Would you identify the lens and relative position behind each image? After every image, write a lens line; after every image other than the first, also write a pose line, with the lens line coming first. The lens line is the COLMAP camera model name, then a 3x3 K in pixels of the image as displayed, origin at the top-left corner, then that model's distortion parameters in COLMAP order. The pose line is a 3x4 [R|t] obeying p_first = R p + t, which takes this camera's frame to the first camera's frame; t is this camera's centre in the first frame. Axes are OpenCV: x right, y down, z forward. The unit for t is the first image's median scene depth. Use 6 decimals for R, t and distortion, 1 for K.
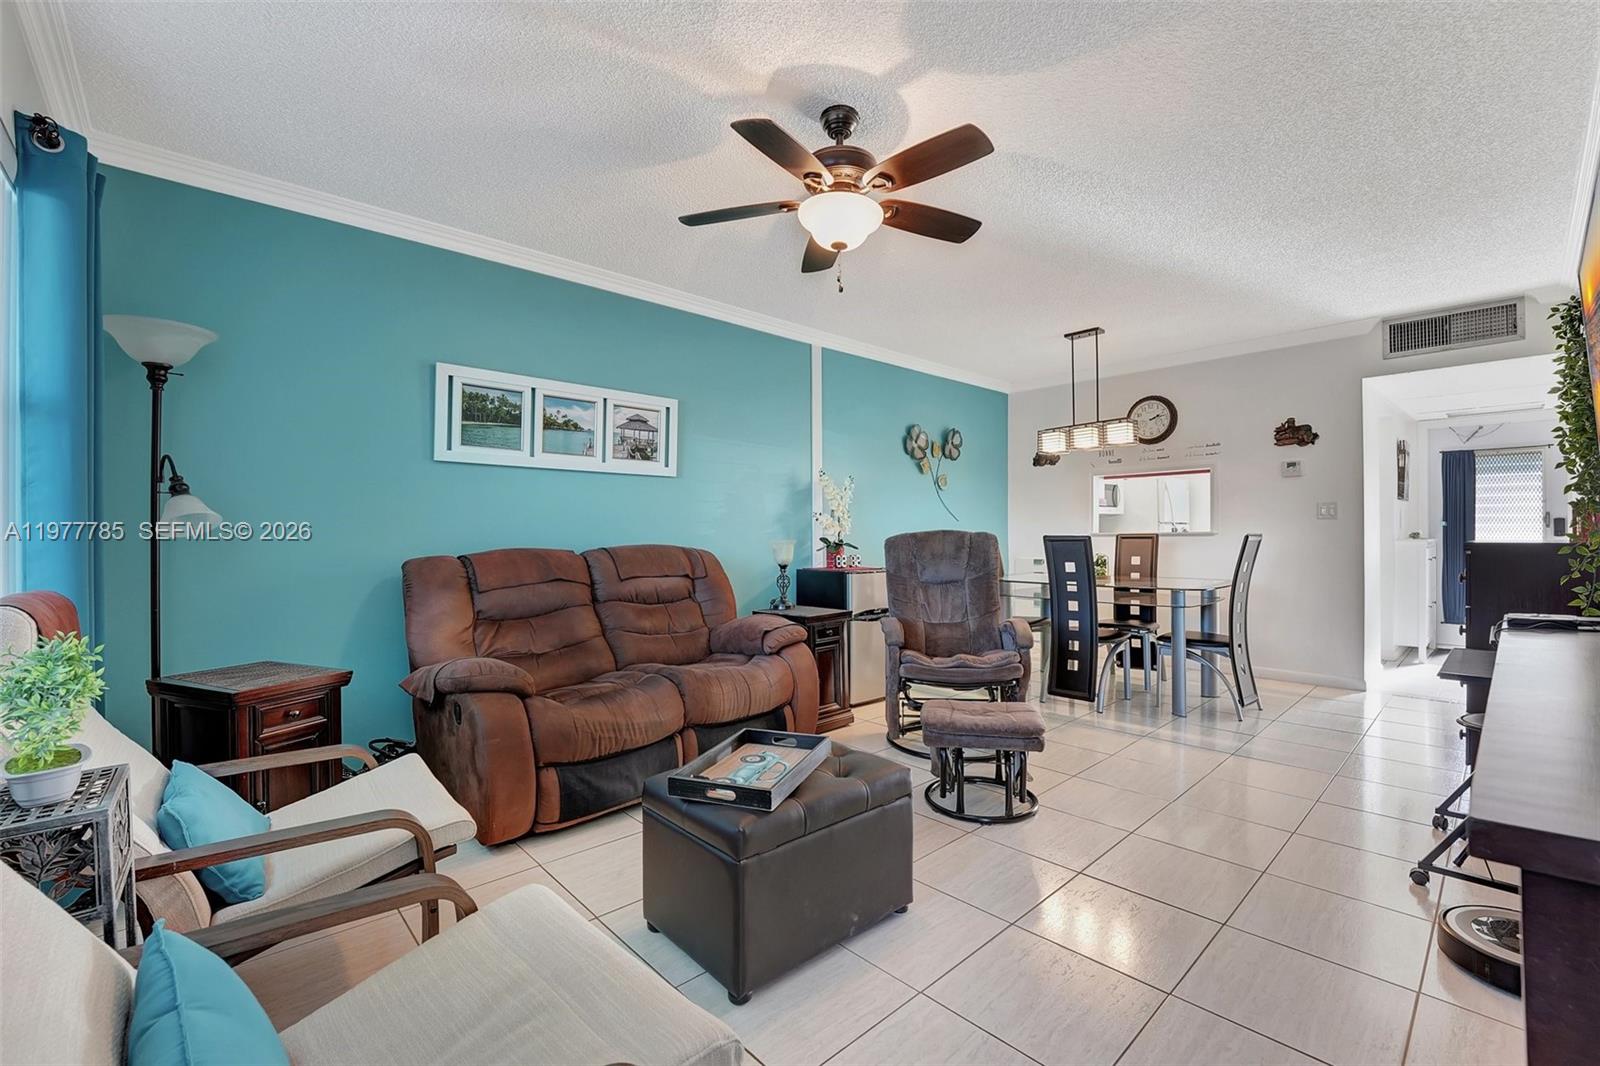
lens RADIAL K [[675.2, 0, 800.0], [0, 675.2, 533.0], [0, 0, 1]] dist [0.000052, -0.000029]
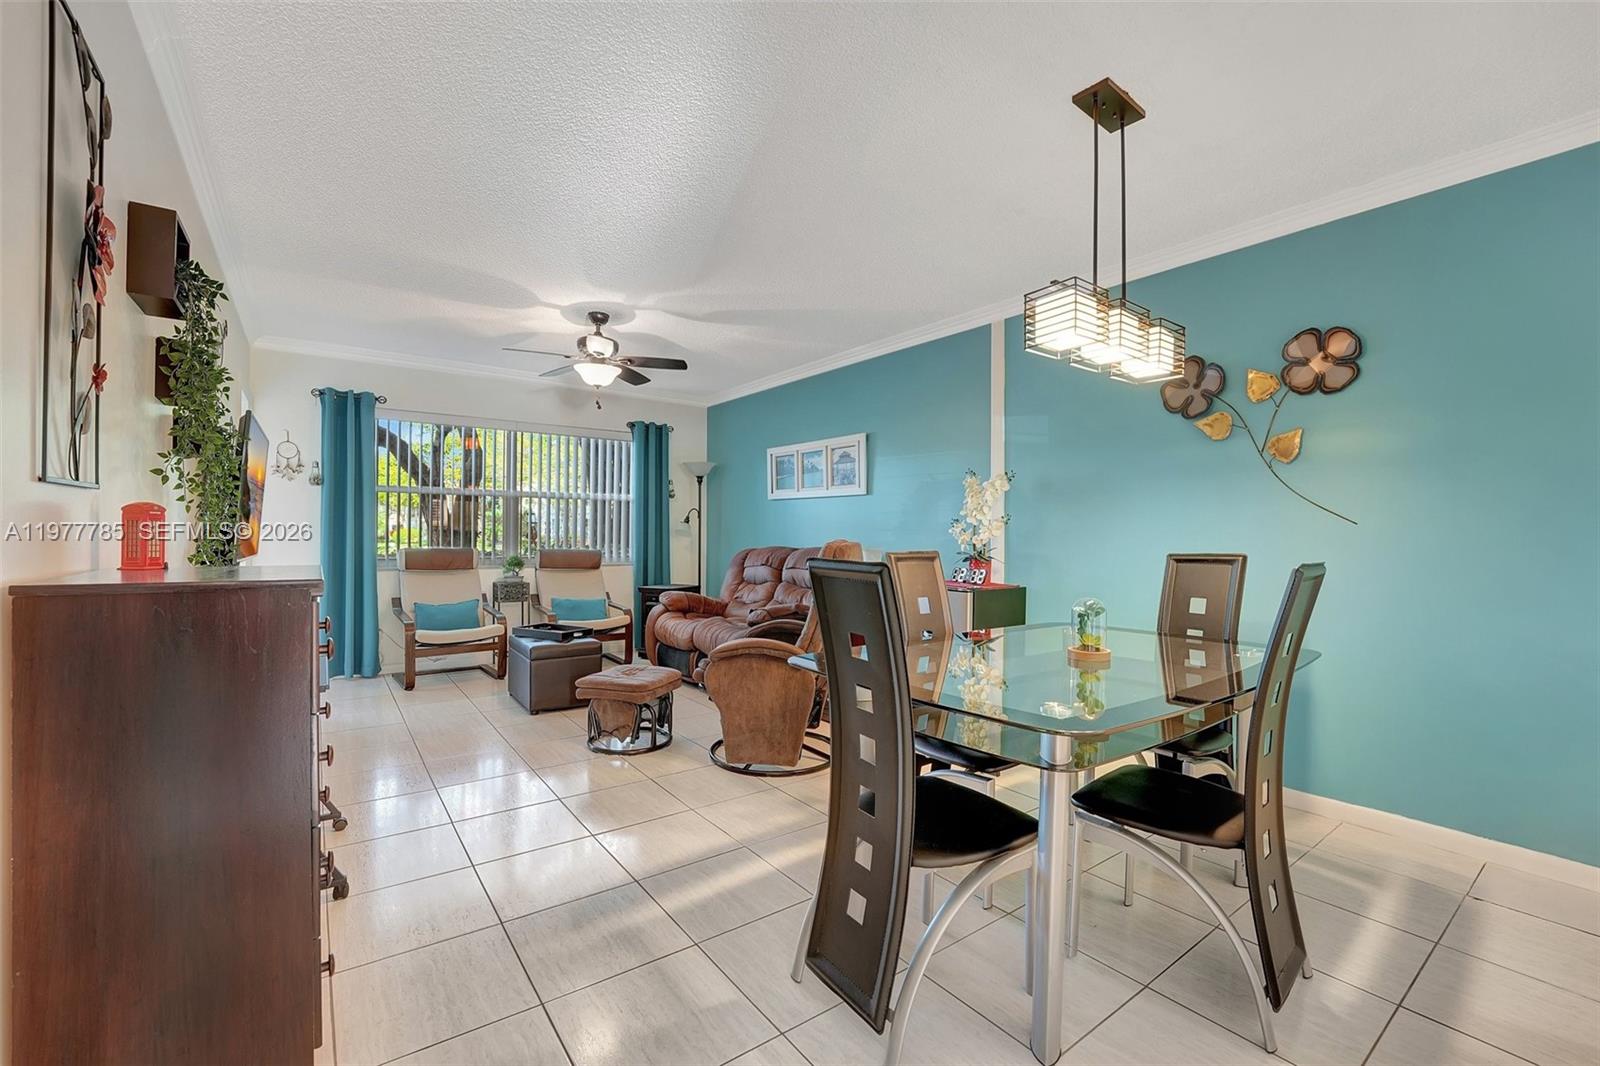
lens RADIAL K [[662.4, 0, 800.0], [0, 662.4, 533.0], [0, 0, 1]] dist [-0.000084, -0.000005]
pose [[-0.101341, 0.002368, -0.994849, 1.100286], [-0.009355, 0.999951, 0.003333, -0.015371], [0.994808, 0.009645, -0.101314, 1.051788]]
